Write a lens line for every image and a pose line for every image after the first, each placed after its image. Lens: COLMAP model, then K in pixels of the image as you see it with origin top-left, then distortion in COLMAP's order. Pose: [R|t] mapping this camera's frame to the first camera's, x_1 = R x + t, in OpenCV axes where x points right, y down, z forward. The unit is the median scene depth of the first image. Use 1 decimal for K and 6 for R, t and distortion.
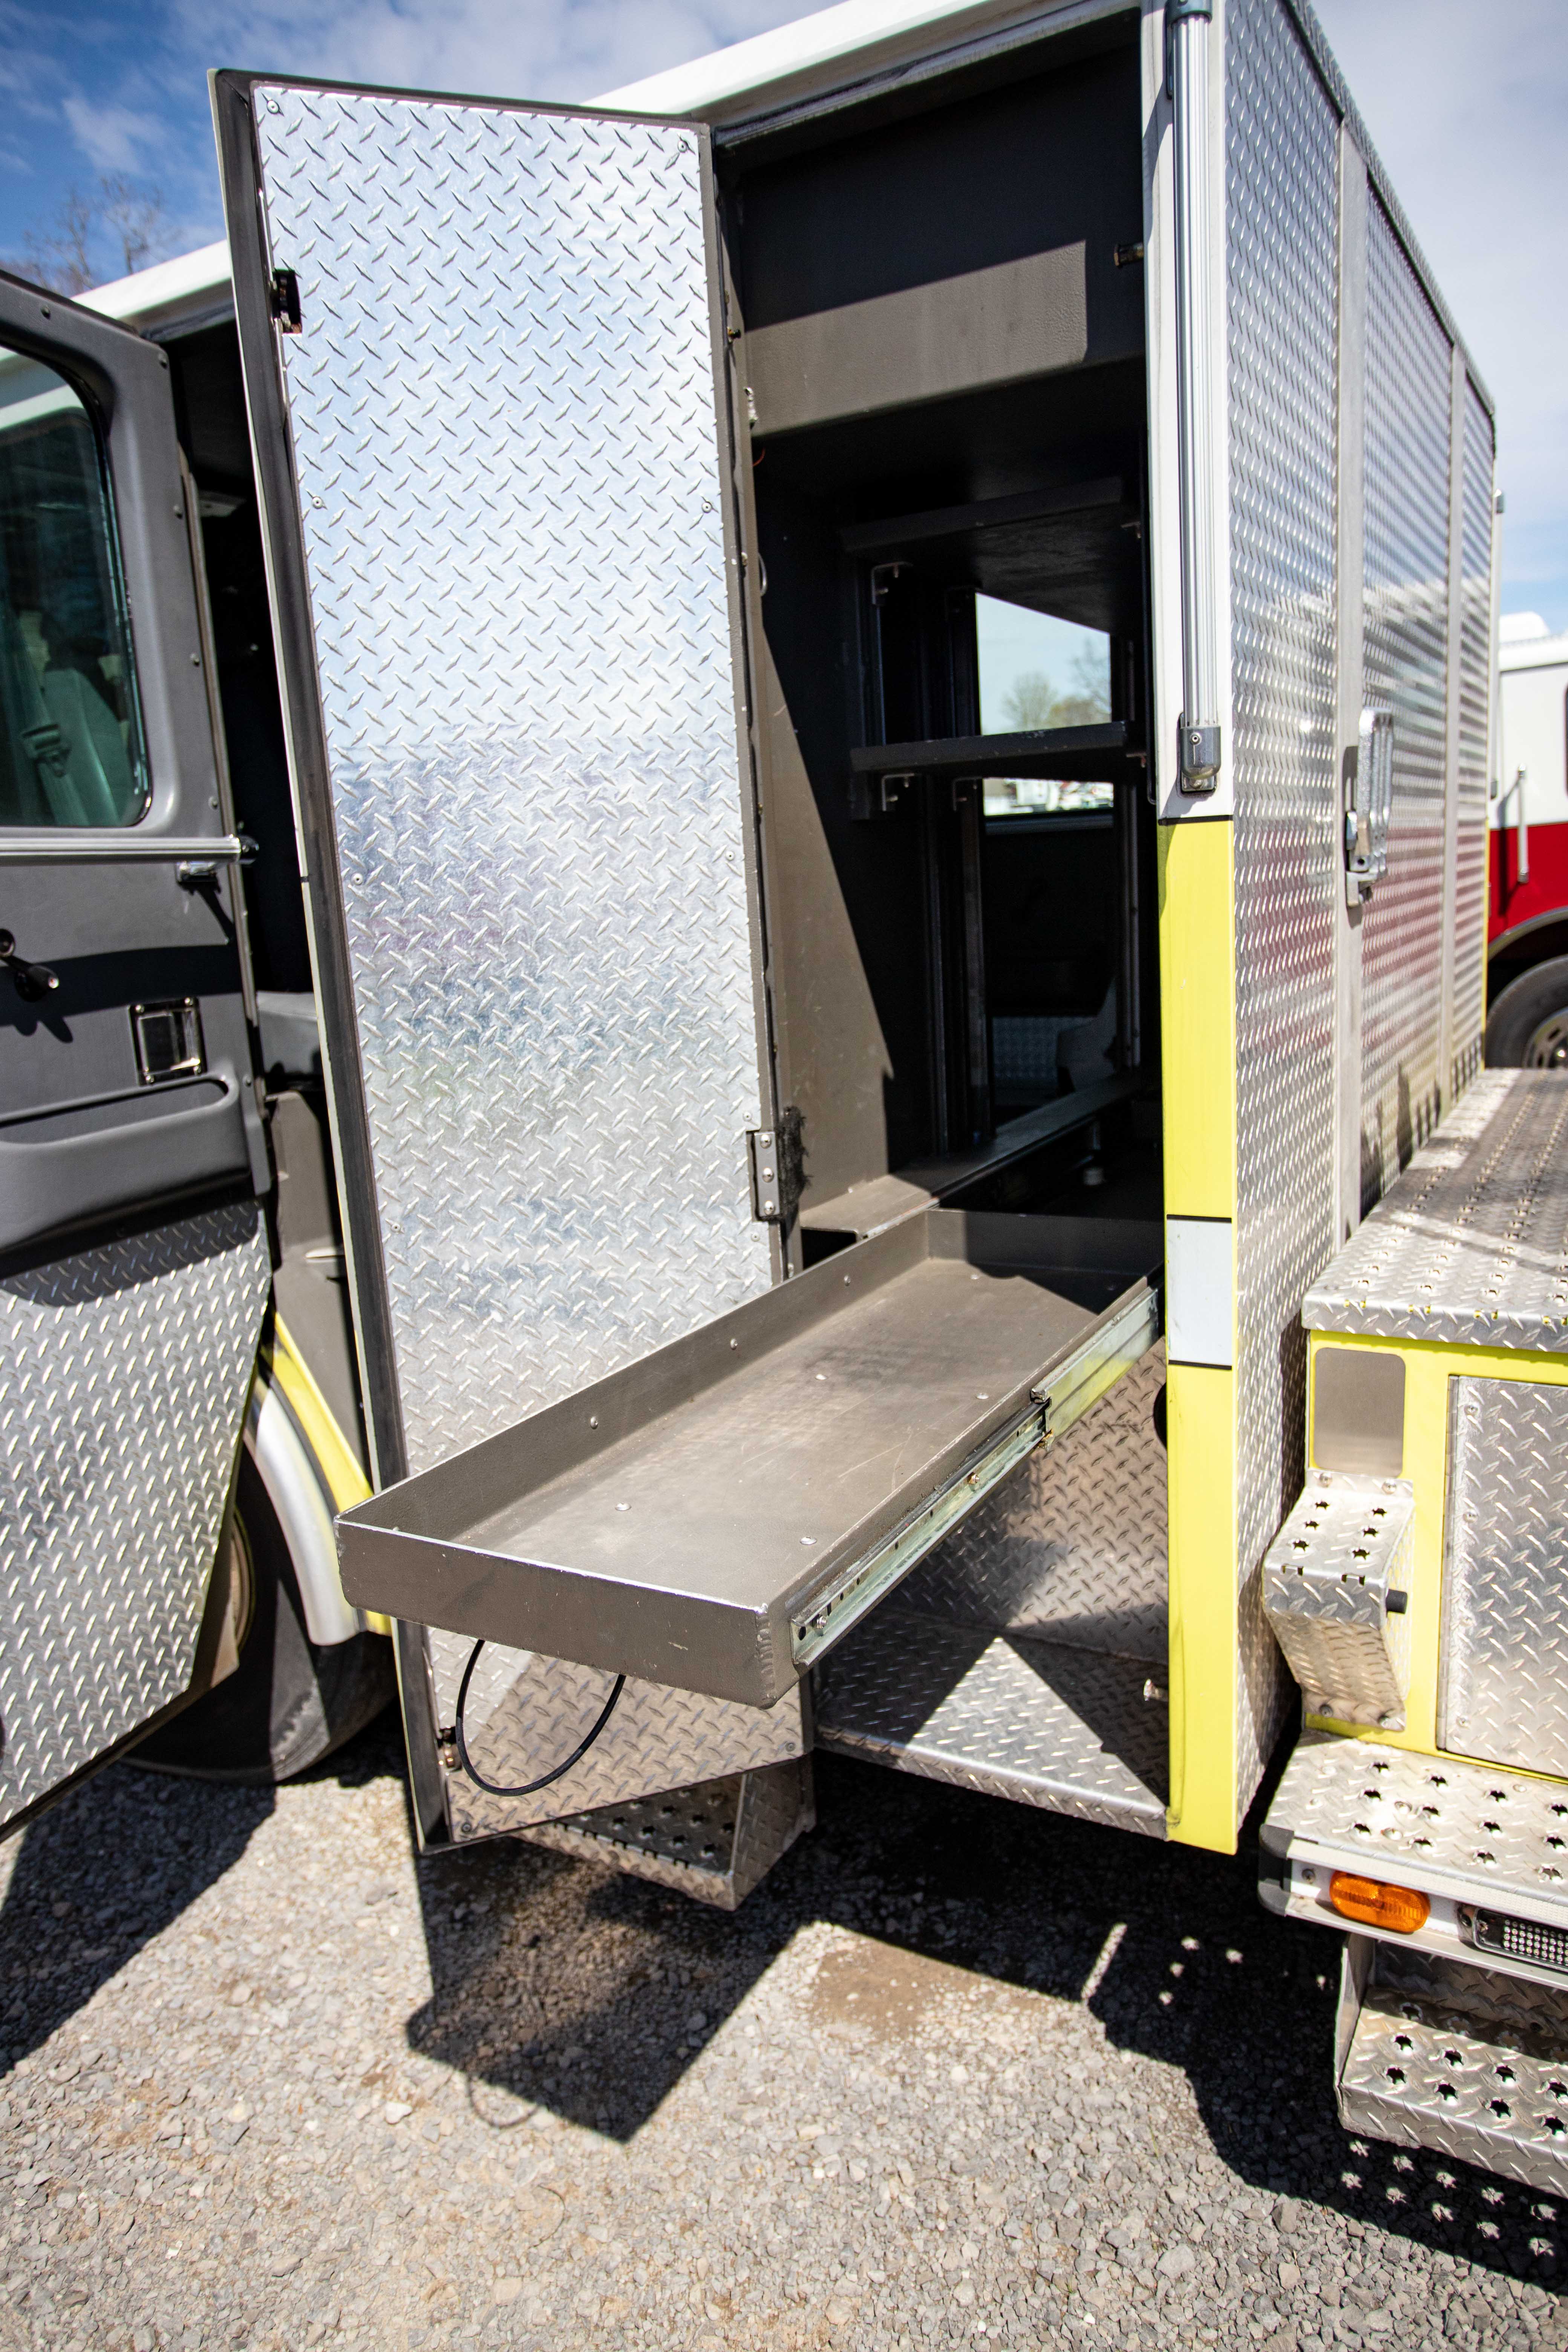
lens RADIAL K [[1567.6, 0, 769.4], [0, 1567.6, 1168.1], [0, 0, 1]] dist [-0.050521, 0.054346]
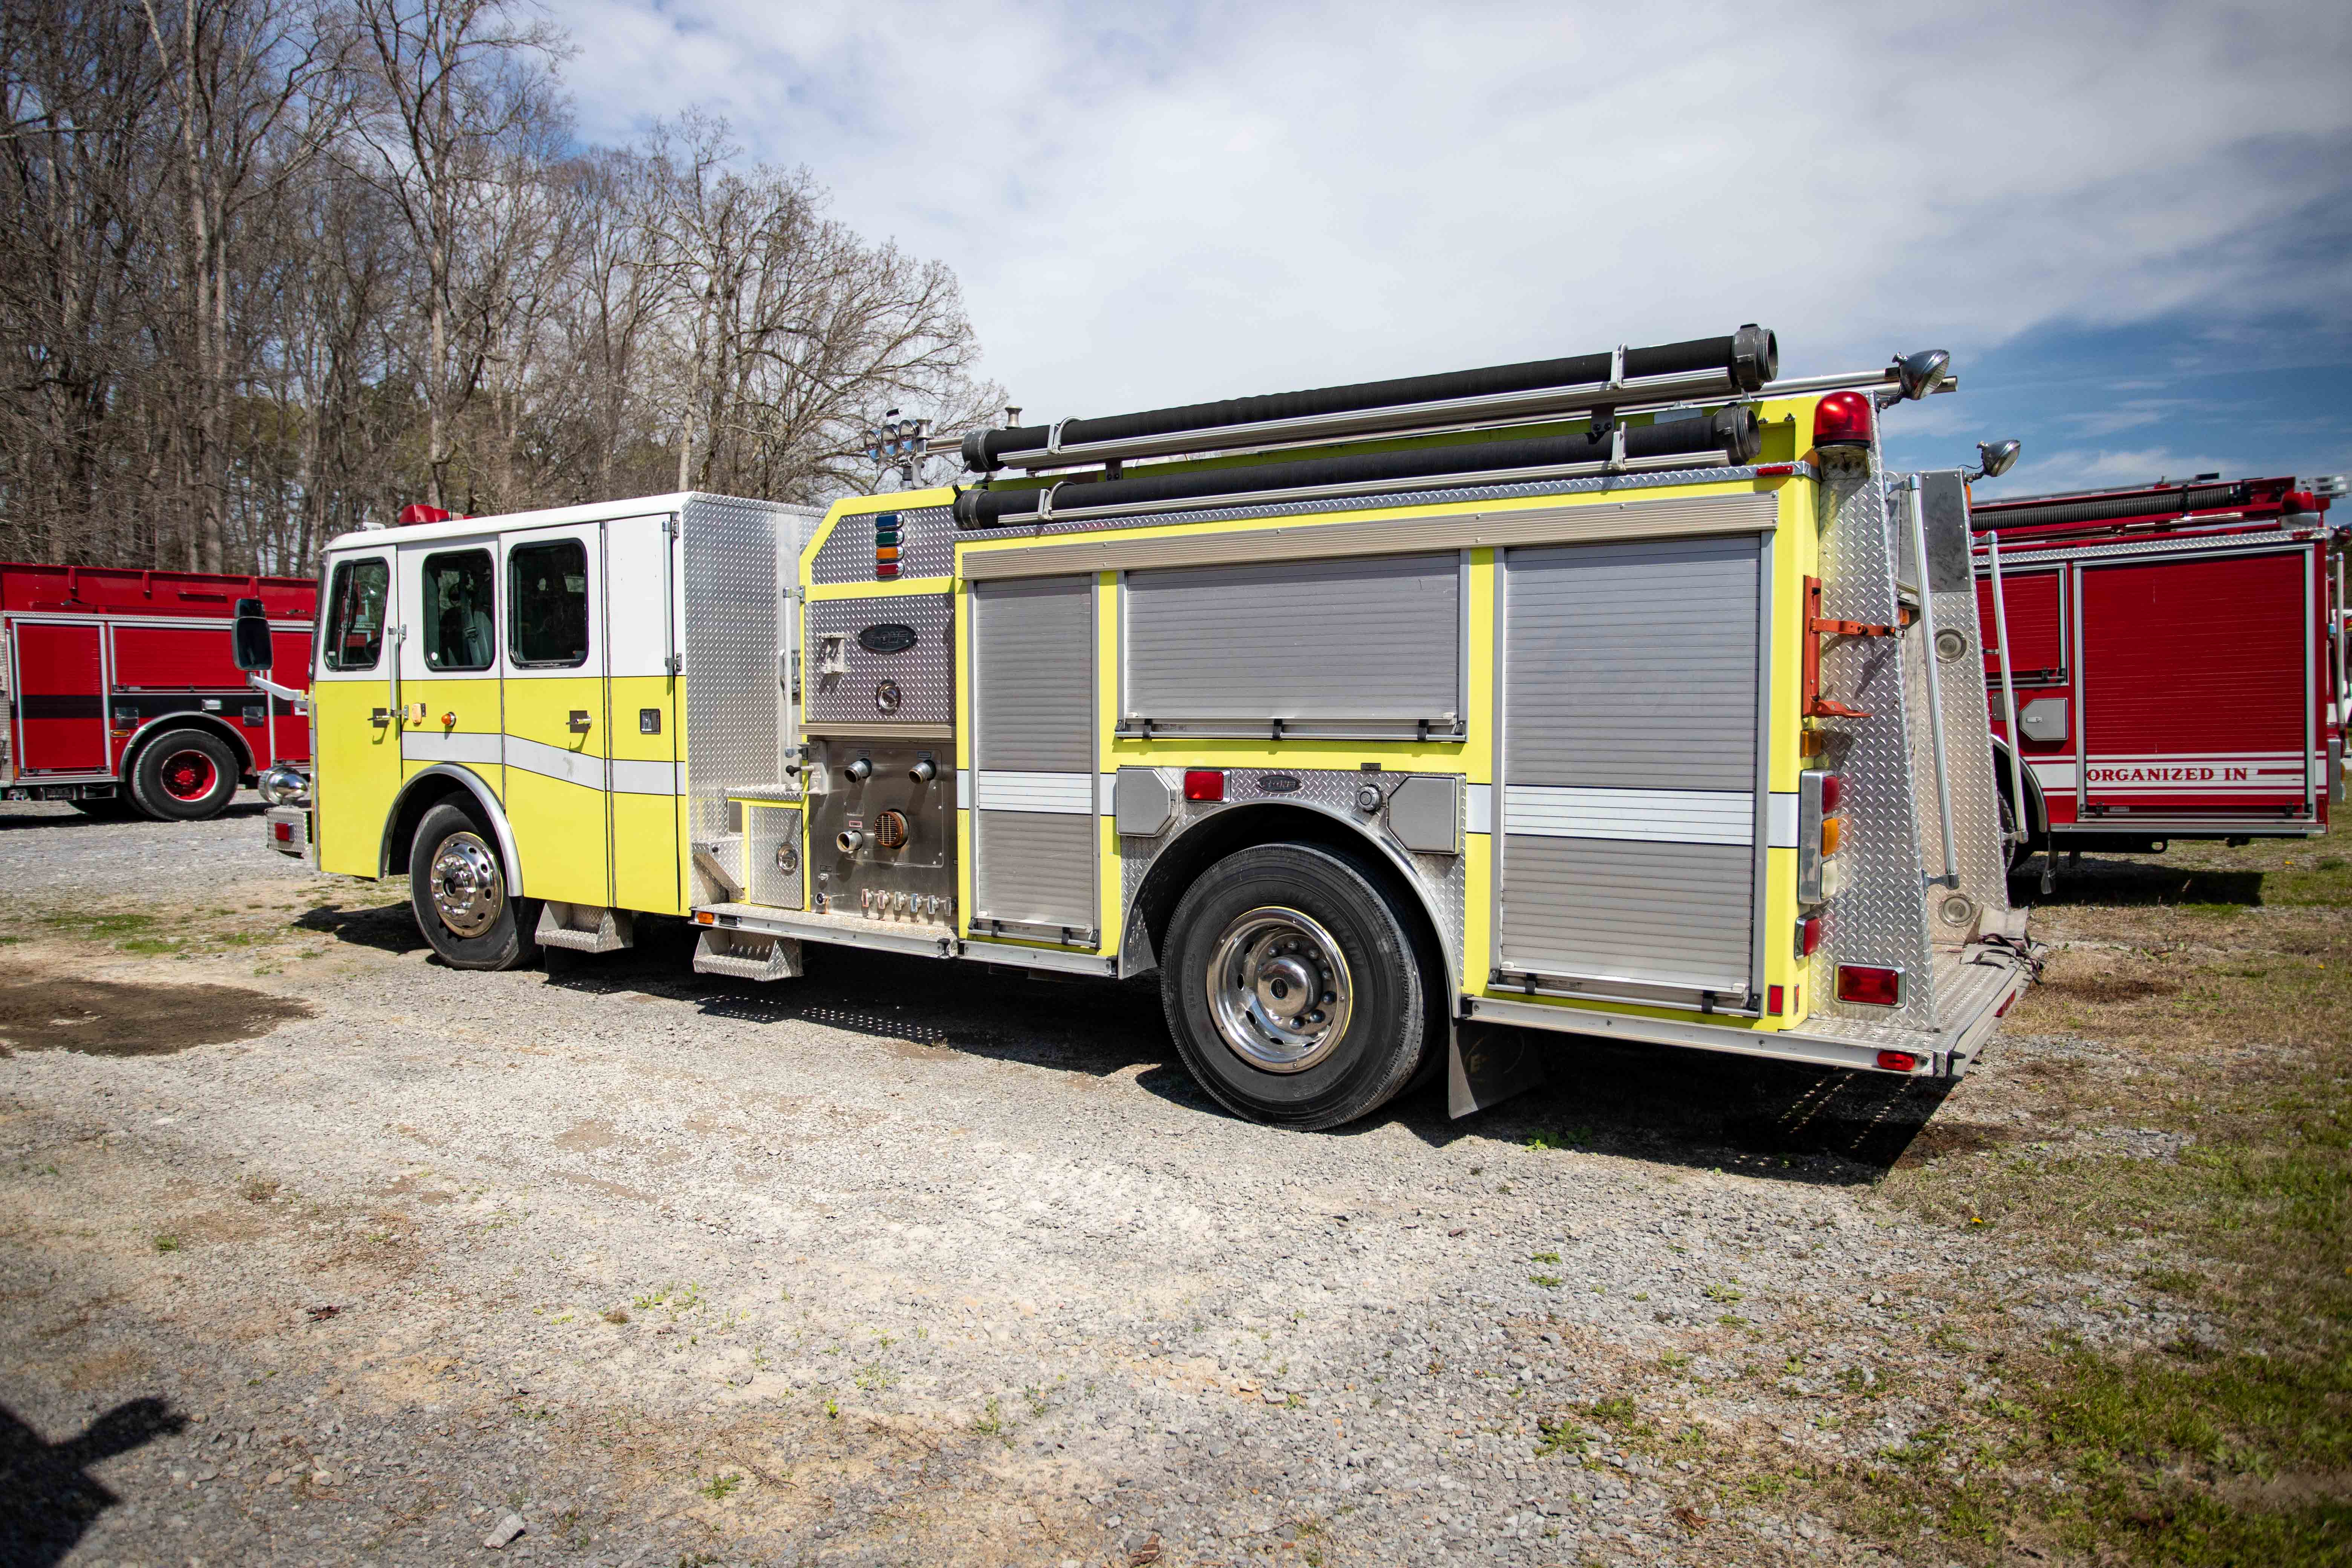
lens RADIAL K [[1567.6, 0, 1166.4], [0, 1567.6, 784.3], [0, 0, 1]] dist [-0.050521, 0.054346]
pose [[0.994265, 0.059338, -0.088975, 1.907099], [-0.070222, 0.989711, -0.124662, 0.514462], [0.080663, 0.130195, 0.988202, -3.069314]]
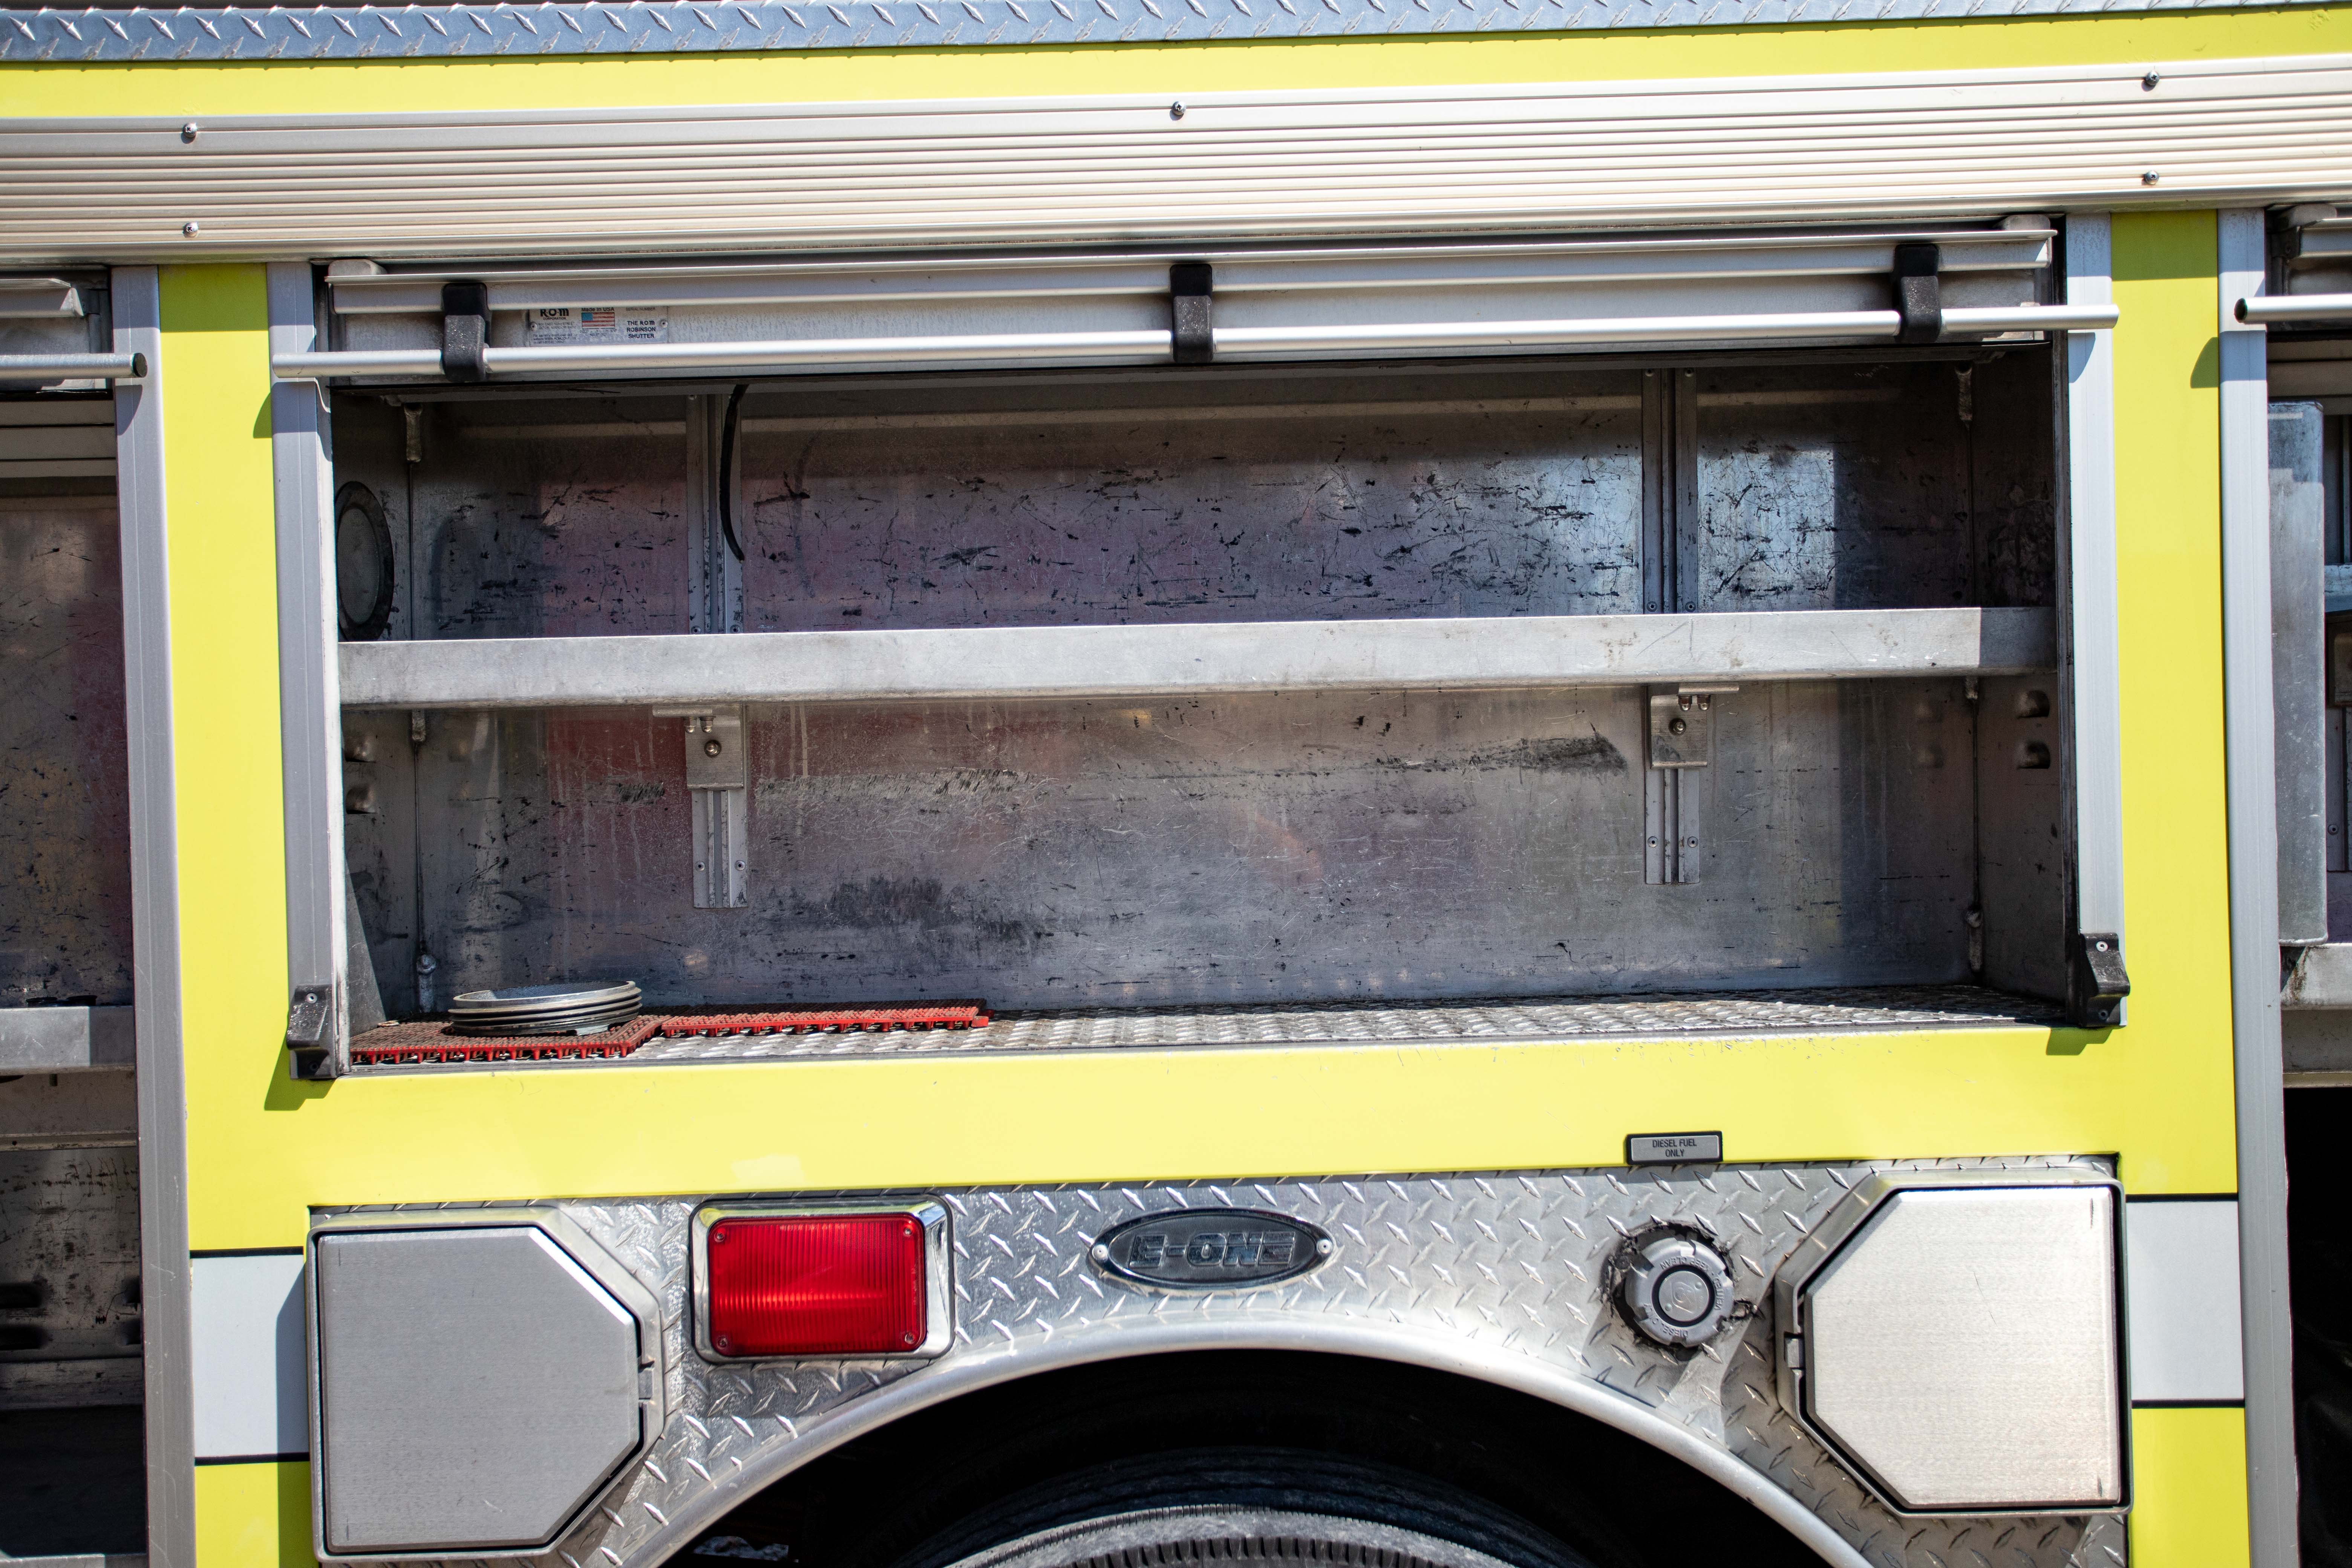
lens RADIAL K [[2085.5, 0, 1183.8], [0, 2085.5, 785.3], [0, 0, 1]] dist [0.011780, 0.042098]
pose [[0.868353, 0.028460, 0.495130, 1.385214], [0.067661, 0.982219, -0.175120, 0.072464], [-0.491310, 0.185567, 0.850987, -0.798472]]
